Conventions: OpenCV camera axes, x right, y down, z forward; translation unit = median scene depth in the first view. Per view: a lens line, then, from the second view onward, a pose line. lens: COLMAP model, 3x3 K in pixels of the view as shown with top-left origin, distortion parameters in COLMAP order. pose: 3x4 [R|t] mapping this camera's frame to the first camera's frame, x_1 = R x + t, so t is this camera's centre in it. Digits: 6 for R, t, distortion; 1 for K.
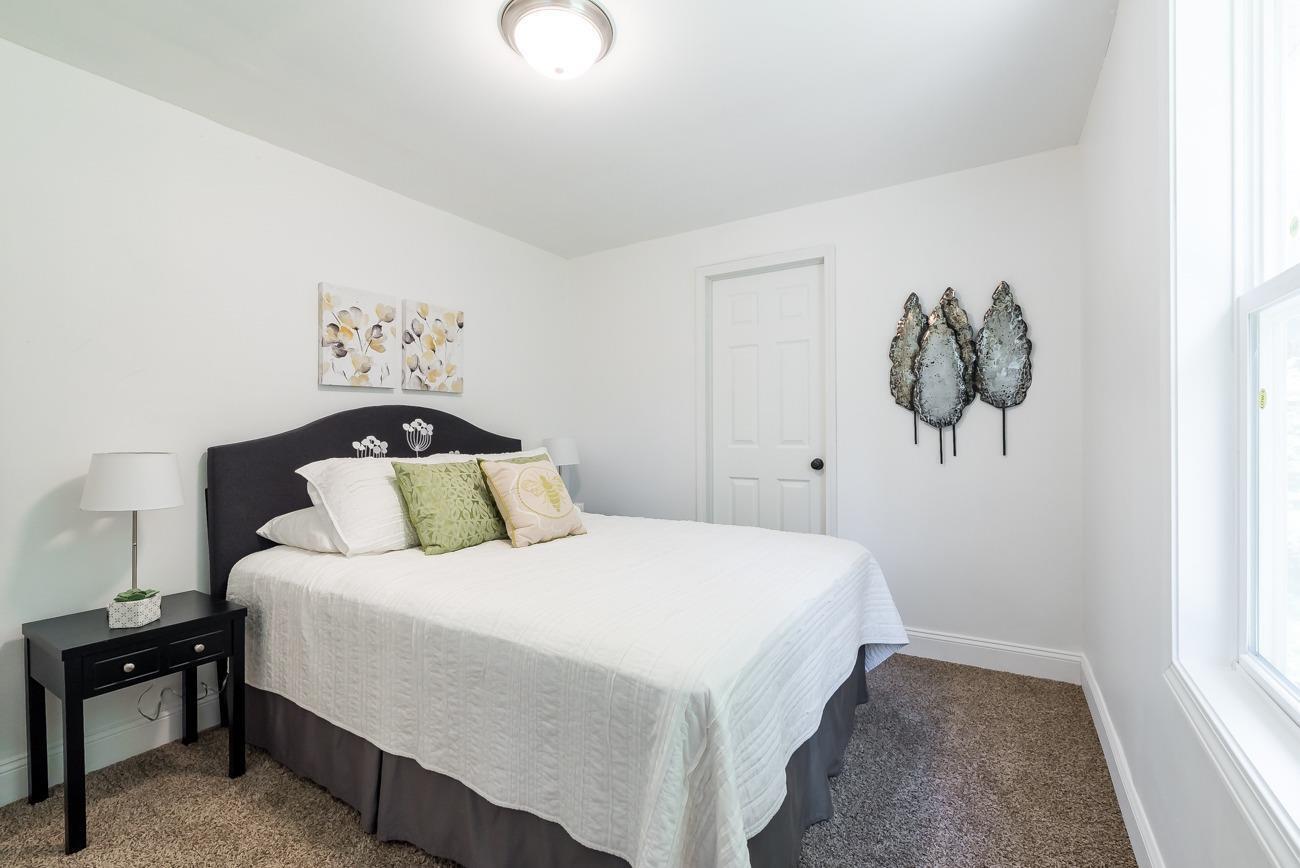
lens RADIAL K [[561.7, 0, 653.9], [0, 561.7, 432.6], [0, 0, 1]] dist [0.001701, -0.000059]
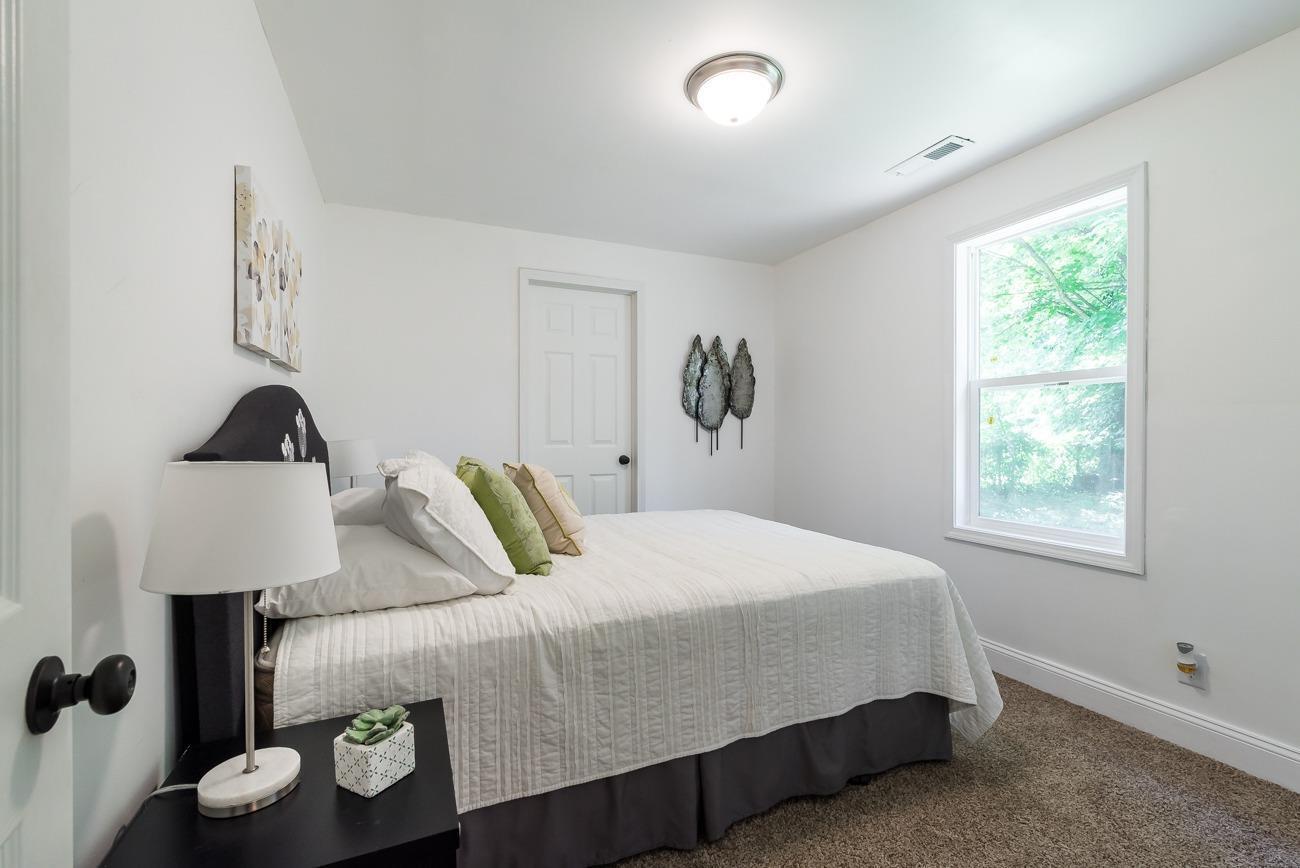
lens RADIAL K [[561.7, 0, 654.3], [0, 561.7, 437.4], [0, 0, 1]] dist [0.001701, -0.000059]
pose [[0.560932, 0.000460, 0.827861, -0.795221], [0.000210, 1.000000, -0.000698, 0.009768], [-0.827862, 0.000565, 0.560932, 0.311018]]
